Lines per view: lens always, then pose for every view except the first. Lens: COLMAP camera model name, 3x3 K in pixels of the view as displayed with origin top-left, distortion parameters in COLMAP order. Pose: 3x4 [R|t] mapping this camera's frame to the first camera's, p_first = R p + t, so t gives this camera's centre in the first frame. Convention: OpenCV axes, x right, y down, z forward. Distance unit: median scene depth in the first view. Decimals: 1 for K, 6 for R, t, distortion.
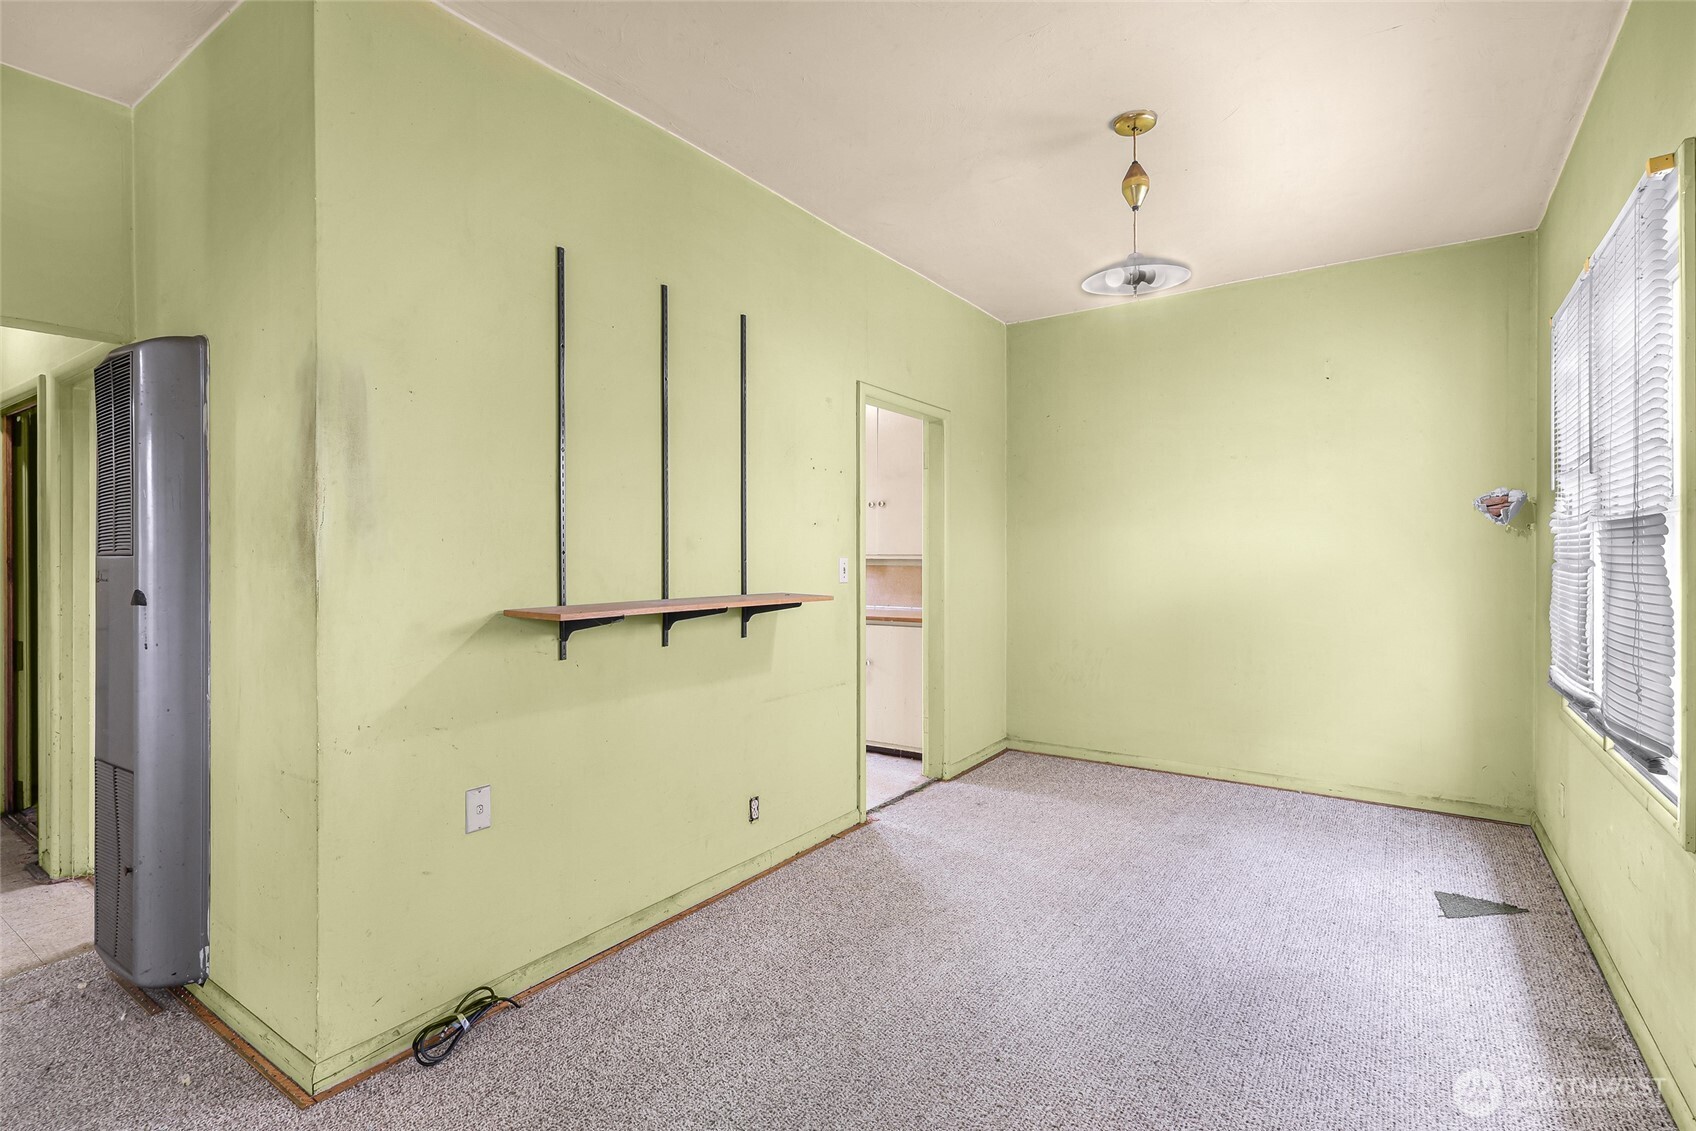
lens RADIAL K [[805.1, 0, 849.2], [0, 805.1, 557.5], [0, 0, 1]] dist [0.003959, 0.000748]
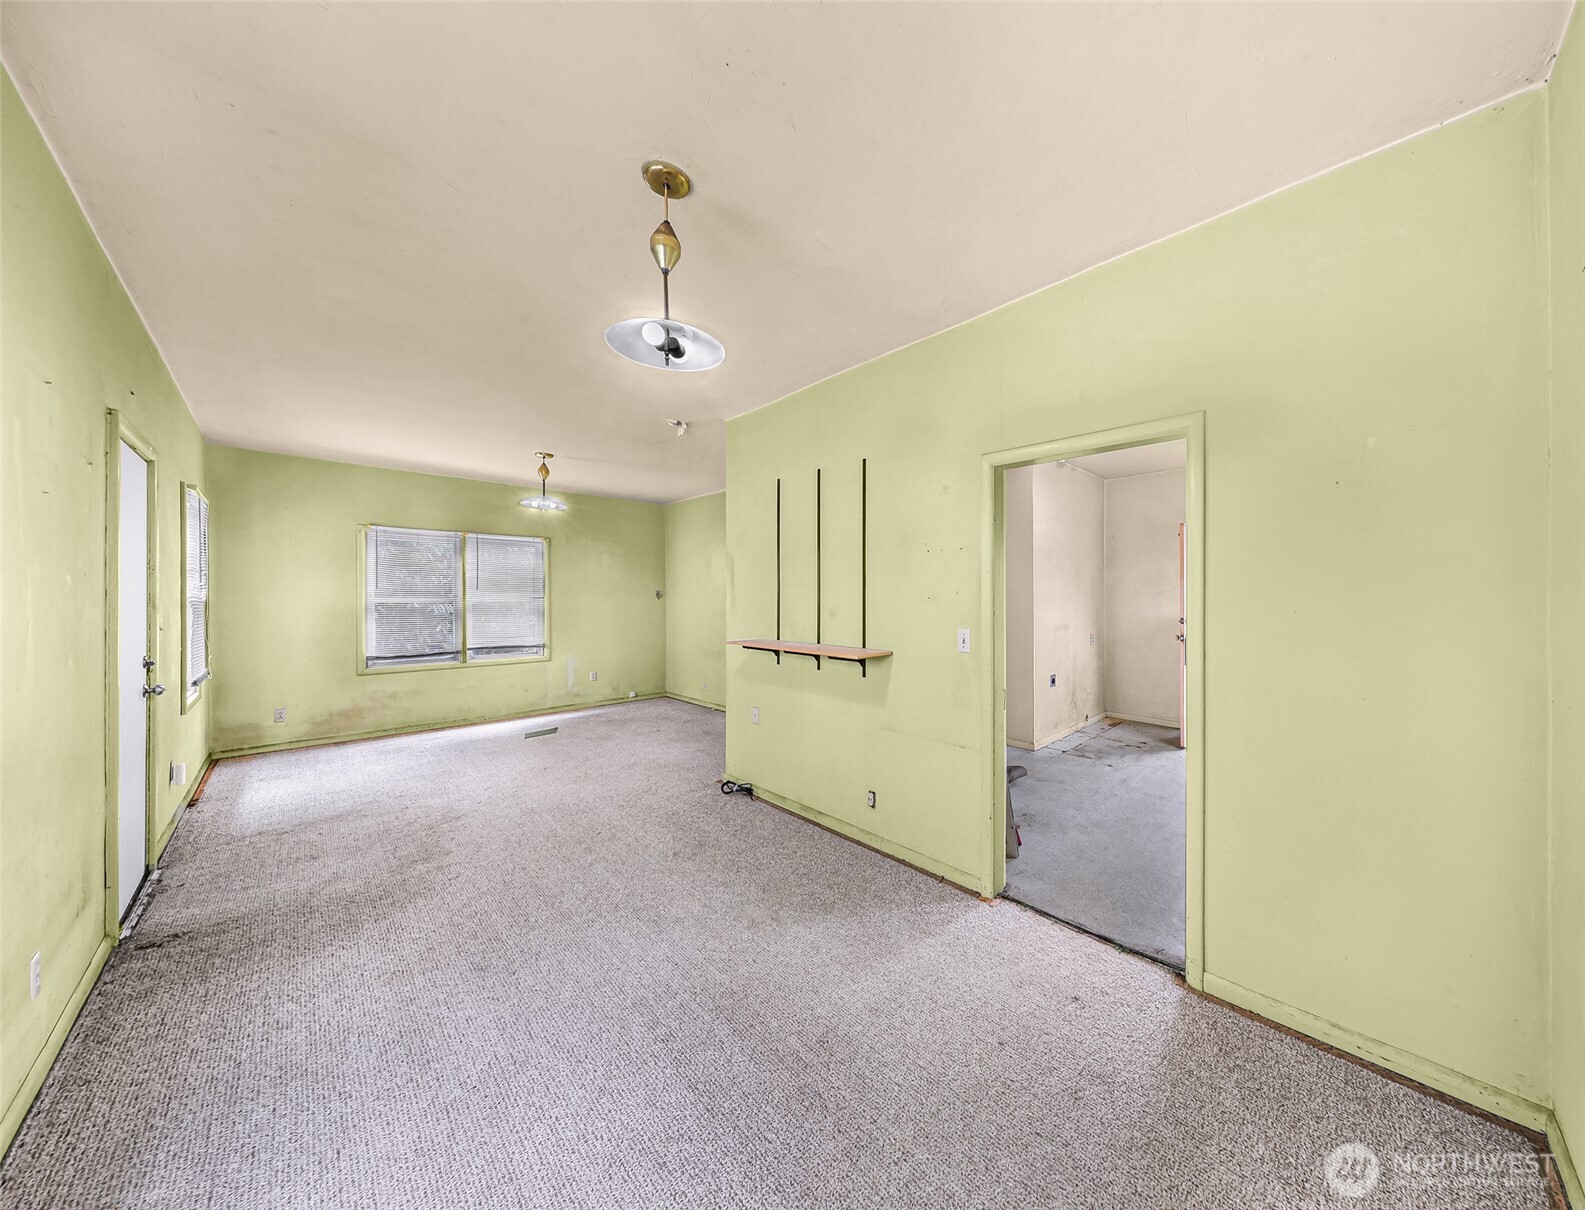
lens RADIAL K [[524.5, 0, 896.6], [0, 524.5, 597.1], [0, 0, 1]] dist [-0.000294, -0.000010]
pose [[-0.121011, -0.000997, -0.992651, 0.855460], [-0.006352, 0.999980, -0.000230, -0.050533], [0.992631, 0.006278, -0.121015, 1.232204]]
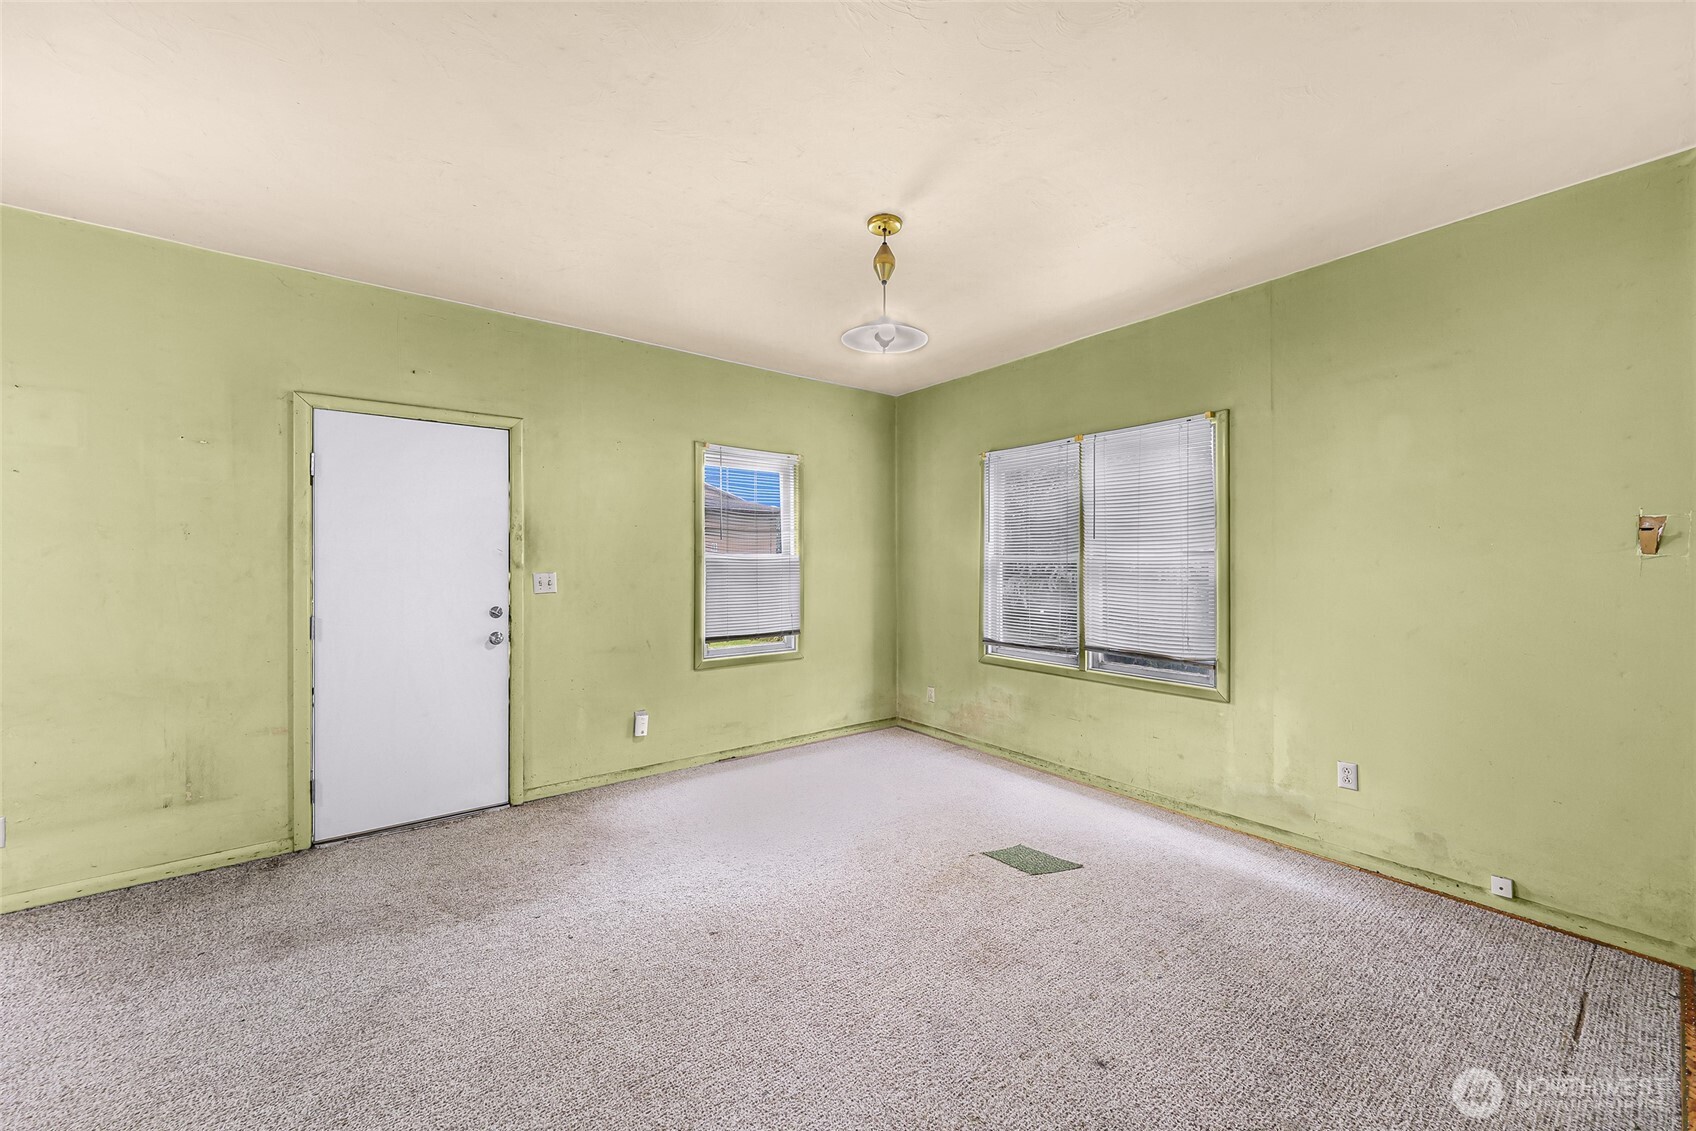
lens RADIAL K [[626.2, 0, 845.5], [0, 626.2, 560.4], [0, 0, 1]] dist [0.002005, -0.000070]
pose [[-0.952289, 0.001411, 0.305196, -0.809773], [0.001527, 0.999999, 0.000138, -0.027624], [-0.305195, 0.000598, -0.952290, 0.791559]]
